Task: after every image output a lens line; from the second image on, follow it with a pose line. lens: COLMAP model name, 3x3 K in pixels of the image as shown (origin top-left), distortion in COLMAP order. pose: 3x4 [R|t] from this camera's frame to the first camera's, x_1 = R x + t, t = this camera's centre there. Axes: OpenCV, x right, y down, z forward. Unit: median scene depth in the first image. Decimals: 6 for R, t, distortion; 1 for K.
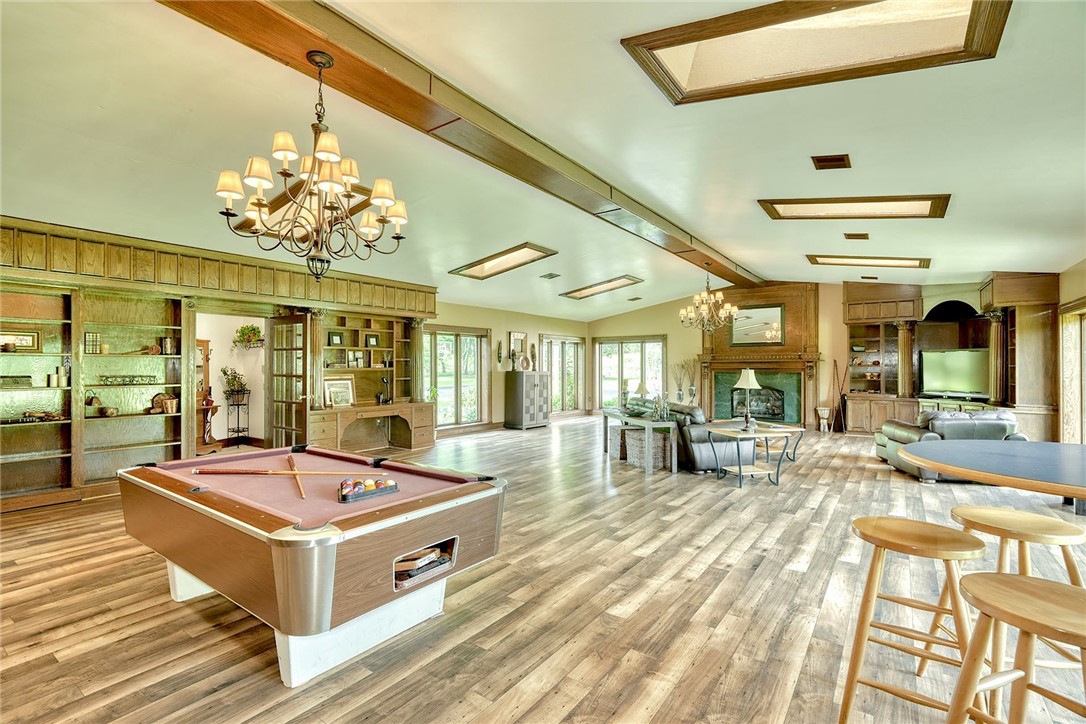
lens RADIAL K [[492.2, 0, 537.1], [0, 492.2, 365.5], [0, 0, 1]] dist [-0.001767, 0.000433]
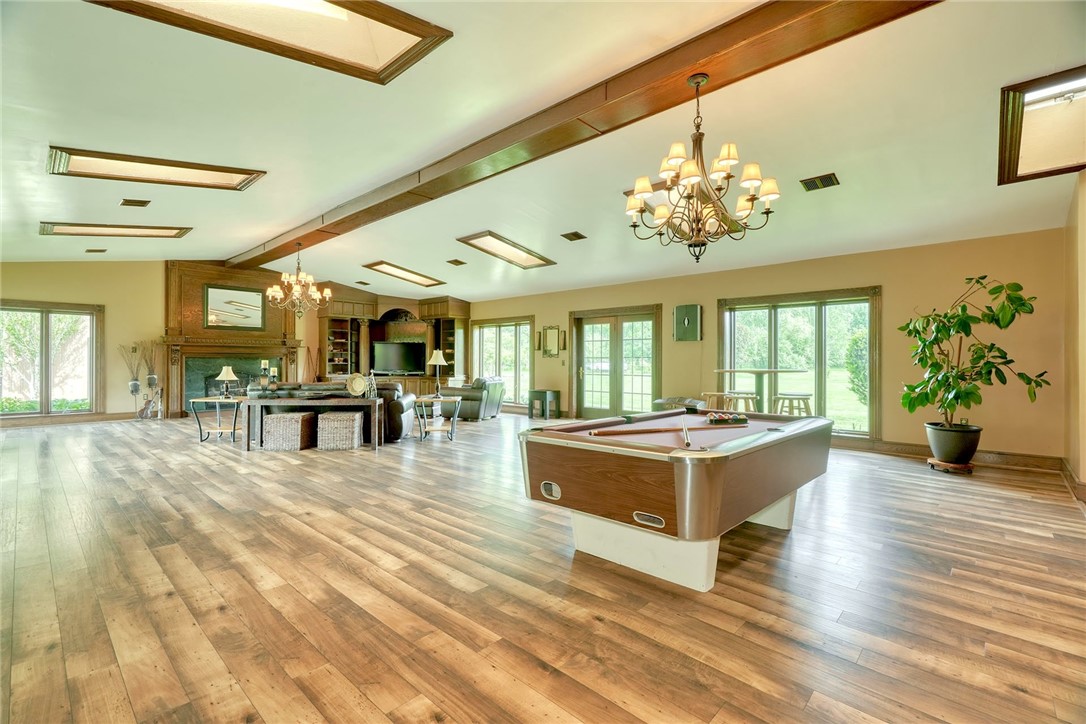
lens RADIAL K [[492.2, 0, 532.8], [0, 492.2, 363.1], [0, 0, 1]] dist [-0.001767, 0.000433]
pose [[0.134230, 0.000866, 0.990950, -0.735423], [-0.008363, 0.999965, 0.000259, 0.034733], [-0.990915, -0.008323, 0.134232, 0.535031]]
